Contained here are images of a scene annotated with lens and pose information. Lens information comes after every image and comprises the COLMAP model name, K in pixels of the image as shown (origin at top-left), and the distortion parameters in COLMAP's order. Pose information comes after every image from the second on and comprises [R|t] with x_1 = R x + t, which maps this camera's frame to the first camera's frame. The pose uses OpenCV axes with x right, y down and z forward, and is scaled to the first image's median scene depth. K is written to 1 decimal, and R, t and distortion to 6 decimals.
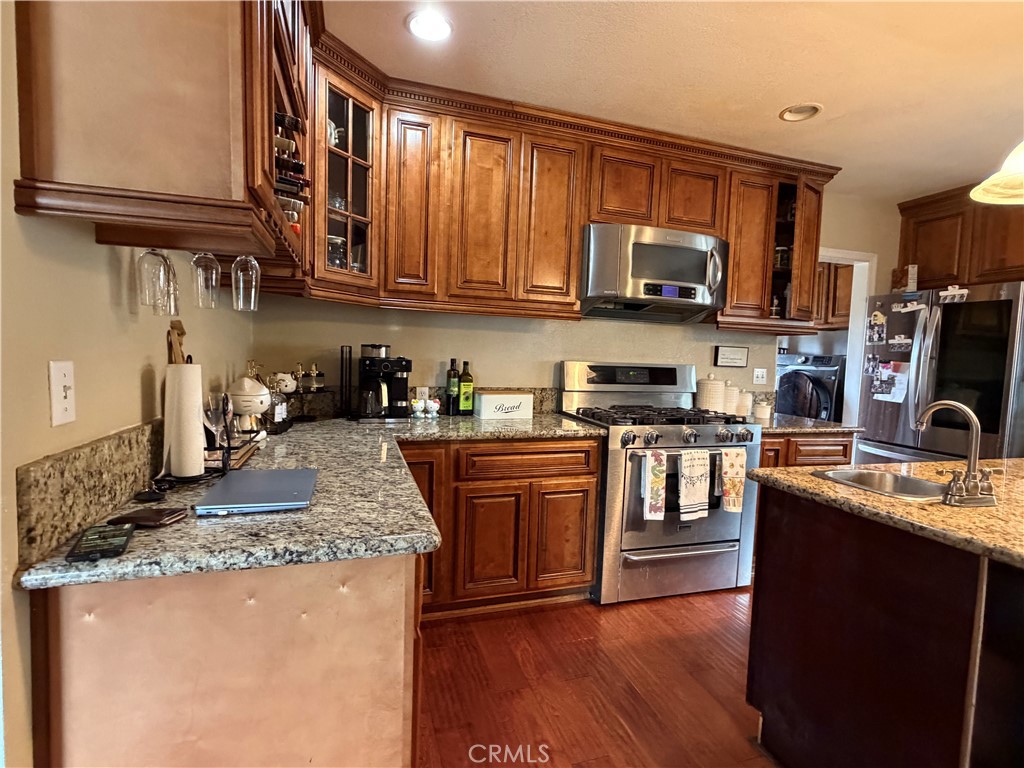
lens RADIAL K [[501.9, 0, 513.2], [0, 501.9, 379.9], [0, 0, 1]] dist [-0.001846, 0.002441]
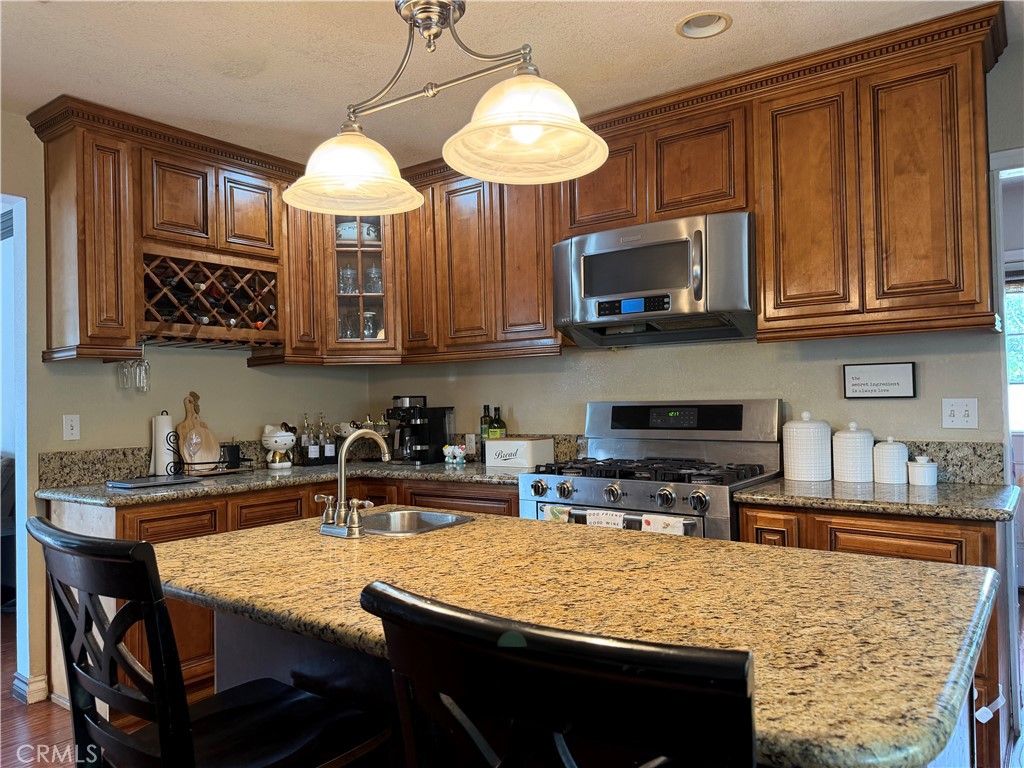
lens RADIAL K [[728.2, 0, 518.9], [0, 728.2, 388.4], [0, 0, 1]] dist [0.036081, -0.035497]
pose [[0.577348, -0.059265, -0.814344, 1.158785], [0.001080, 0.997417, -0.071822, 0.030426], [0.816497, 0.040587, 0.575921, 0.231179]]
